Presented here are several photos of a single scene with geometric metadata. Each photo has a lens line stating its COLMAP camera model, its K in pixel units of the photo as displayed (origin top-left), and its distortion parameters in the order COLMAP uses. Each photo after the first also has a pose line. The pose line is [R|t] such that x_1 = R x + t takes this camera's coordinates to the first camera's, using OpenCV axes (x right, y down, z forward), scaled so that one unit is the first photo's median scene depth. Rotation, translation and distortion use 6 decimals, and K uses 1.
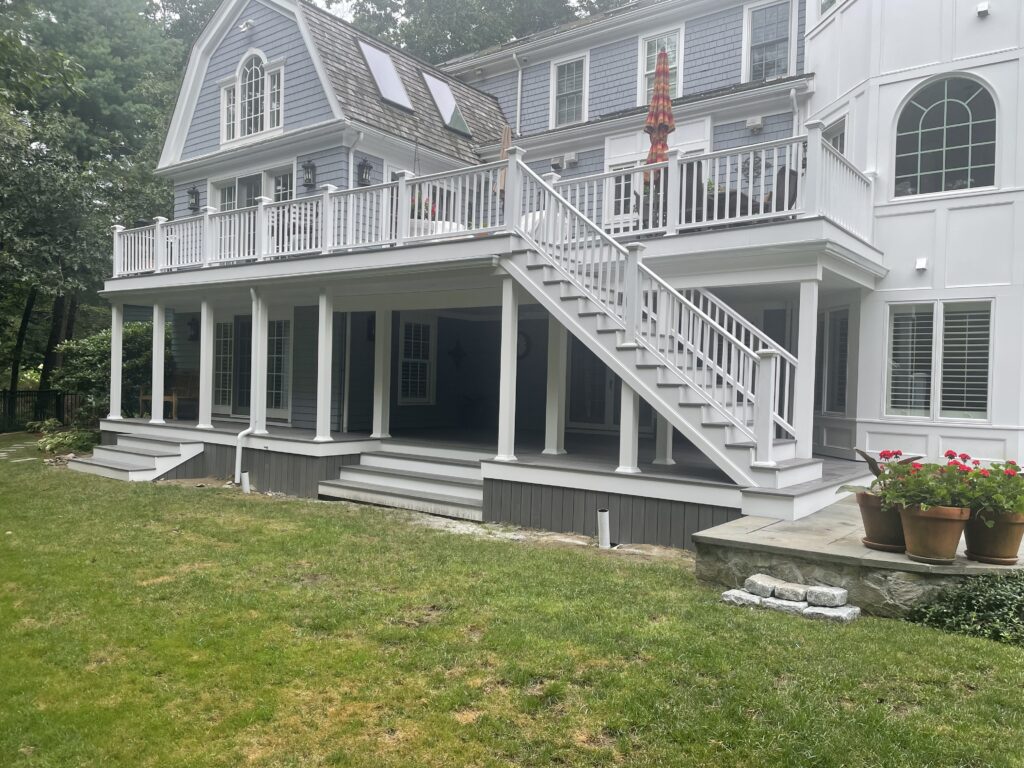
lens RADIAL K [[771.9, 0, 542.3], [0, 771.9, 386.0], [0, 0, 1]] dist [0.121209, -0.146261]
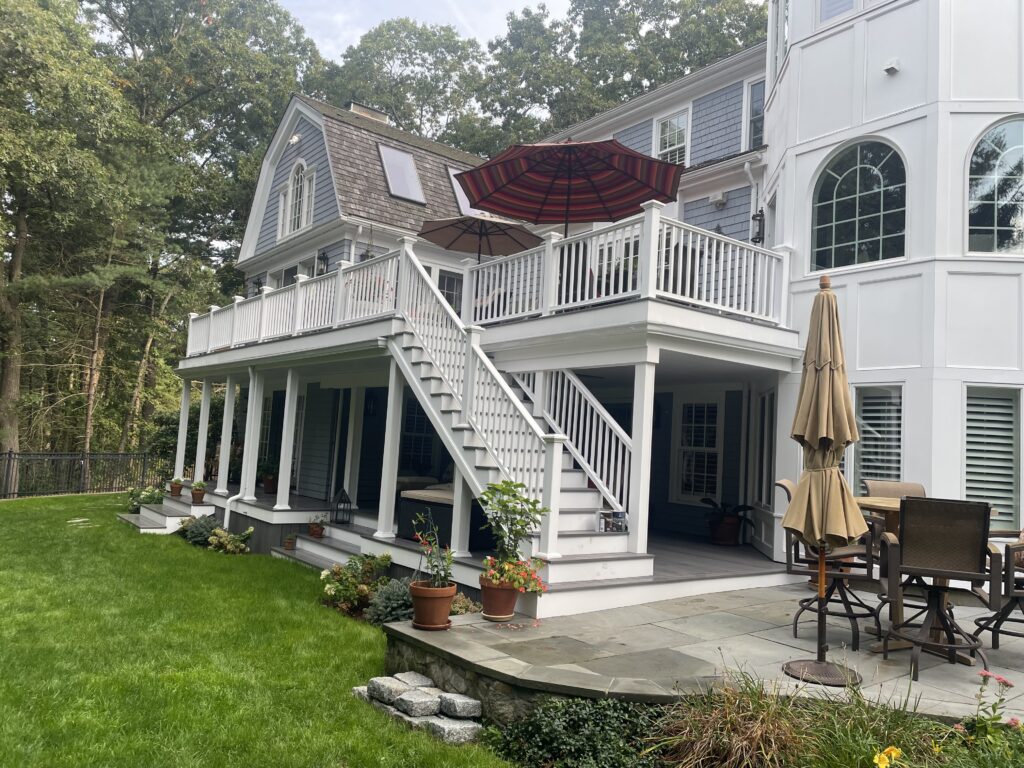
lens RADIAL K [[771.9, 0, 542.3], [0, 771.9, 386.0], [0, 0, 1]] dist [0.121209, -0.146261]
pose [[0.964442, 0.007170, -0.264196, 0.325368], [-0.031826, 0.995508, -0.089163, -0.012672], [0.262370, 0.094401, 0.960339, 0.043221]]
